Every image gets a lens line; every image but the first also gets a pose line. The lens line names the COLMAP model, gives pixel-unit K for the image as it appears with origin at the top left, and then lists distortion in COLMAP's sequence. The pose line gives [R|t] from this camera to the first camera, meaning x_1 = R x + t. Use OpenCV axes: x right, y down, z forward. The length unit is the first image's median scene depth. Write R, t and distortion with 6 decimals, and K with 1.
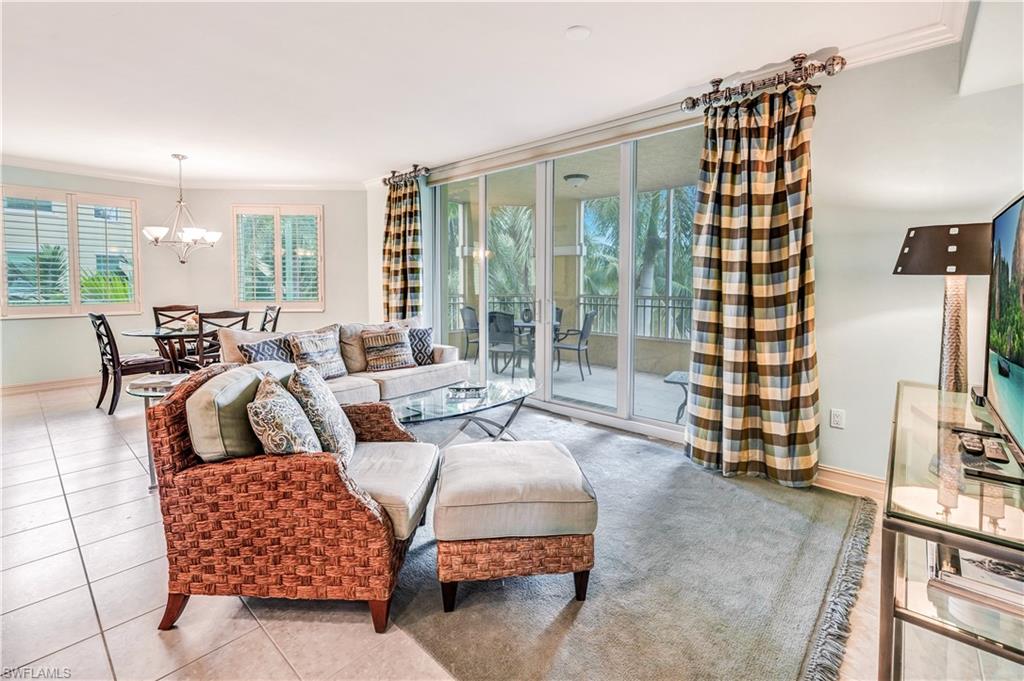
lens RADIAL K [[445.4, 0, 511.9], [0, 445.4, 305.4], [0, 0, 1]] dist [0.000511, -0.000044]
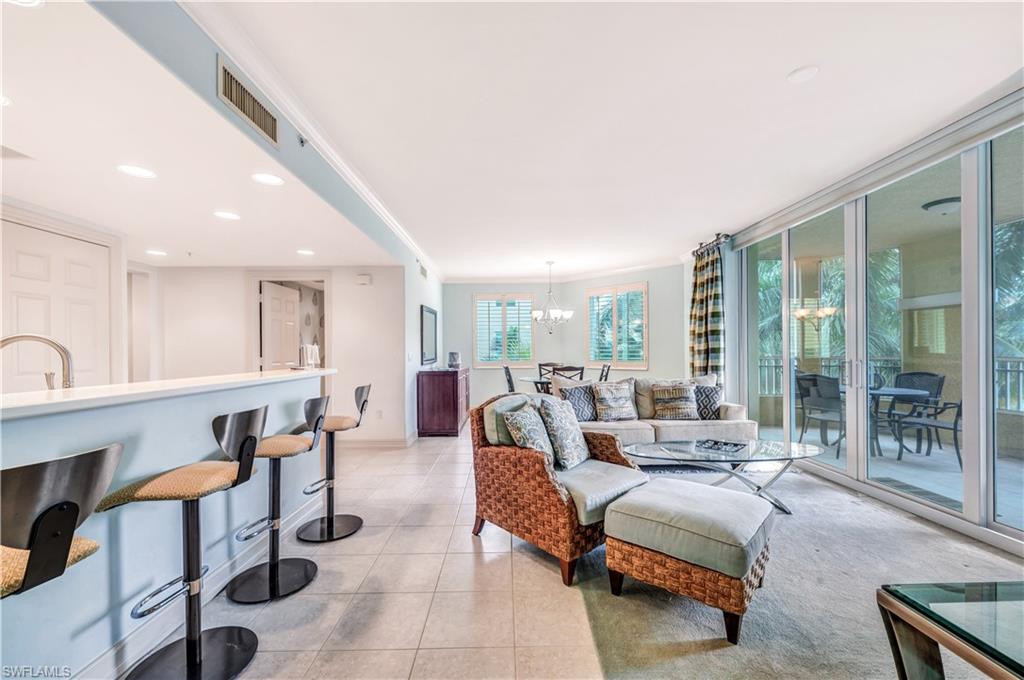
lens RADIAL K [[411.1, 0, 516.7], [0, 411.1, 352.8], [0, 0, 1]] dist [-0.000201, 0.000022]
pose [[0.682629, -0.004623, -0.730751, 0.305510], [-0.025532, 0.999219, -0.030173, 0.020991], [0.730319, 0.039255, 0.681977, -0.021231]]
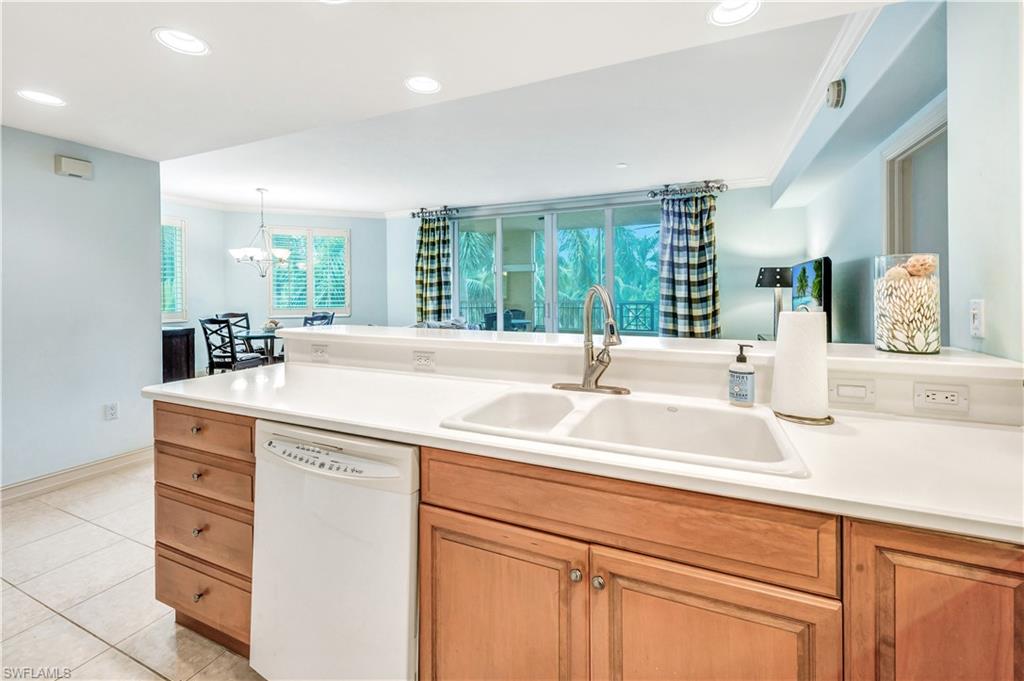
lens RADIAL K [[426.0, 0, 516.5], [0, 426.0, 295.1], [0, 0, 1]] dist [-0.001301, -0.000348]
pose [[0.951129, -0.007634, 0.308700, -0.734747], [0.020837, 0.999002, -0.039495, 0.024064], [-0.308091, 0.043997, 0.950339, -0.522015]]
